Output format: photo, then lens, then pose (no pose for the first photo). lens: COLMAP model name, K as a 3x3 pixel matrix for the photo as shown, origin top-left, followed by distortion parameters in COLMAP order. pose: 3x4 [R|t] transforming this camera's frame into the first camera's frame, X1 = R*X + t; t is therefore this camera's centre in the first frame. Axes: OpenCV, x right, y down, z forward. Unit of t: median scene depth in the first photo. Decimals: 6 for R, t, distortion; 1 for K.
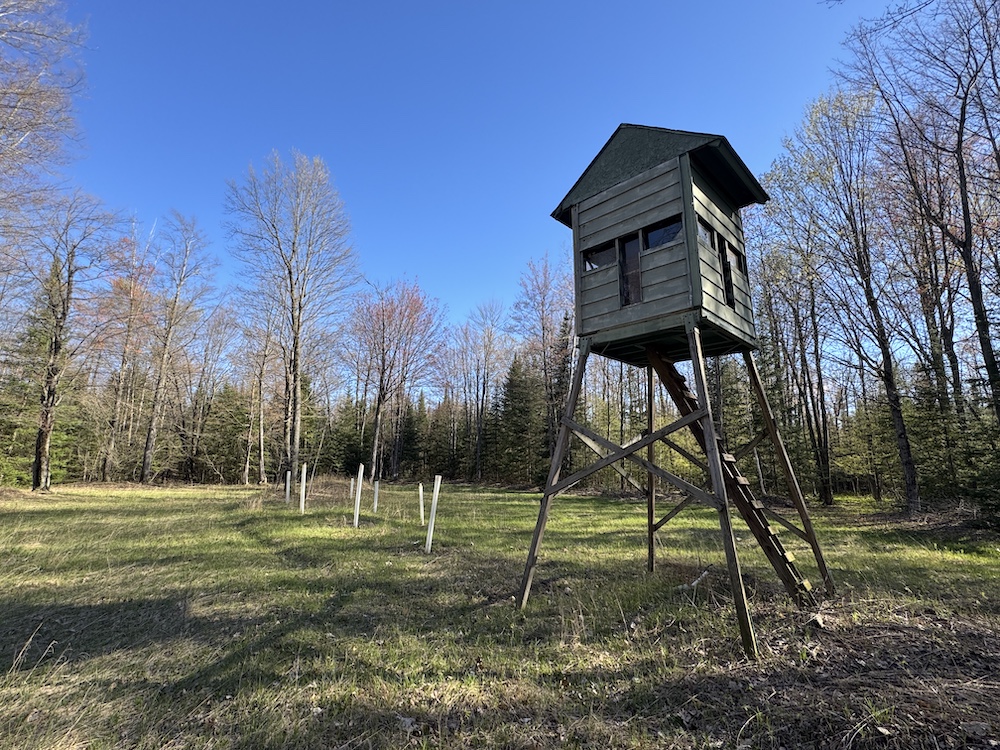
lens RADIAL K [[491.3, 0, 500.0], [0, 491.3, 375.0], [0, 0, 1]] dist [0.000015, -0.000104]
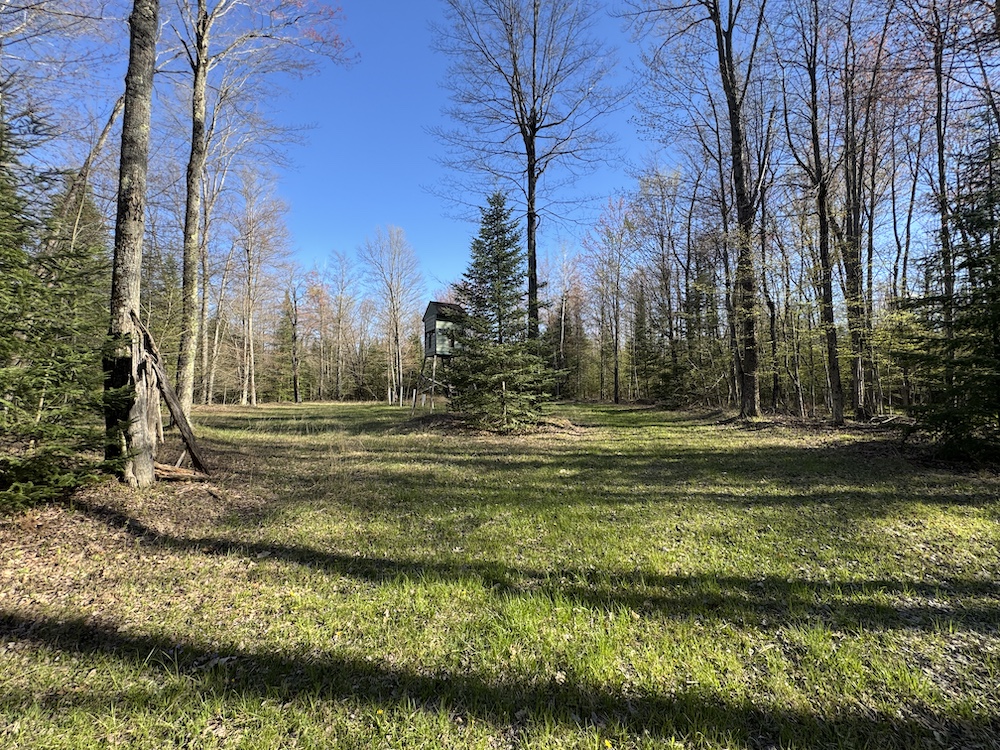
lens RADIAL K [[401.9, 0, 496.5], [0, 401.9, 379.8], [0, 0, 1]] dist [0.001367, 0.000232]
pose [[0.970201, -0.028310, -0.240643, 0.240753], [0.066023, 0.986459, 0.150133, -0.053319], [0.233134, -0.161547, 0.958932, -0.329965]]
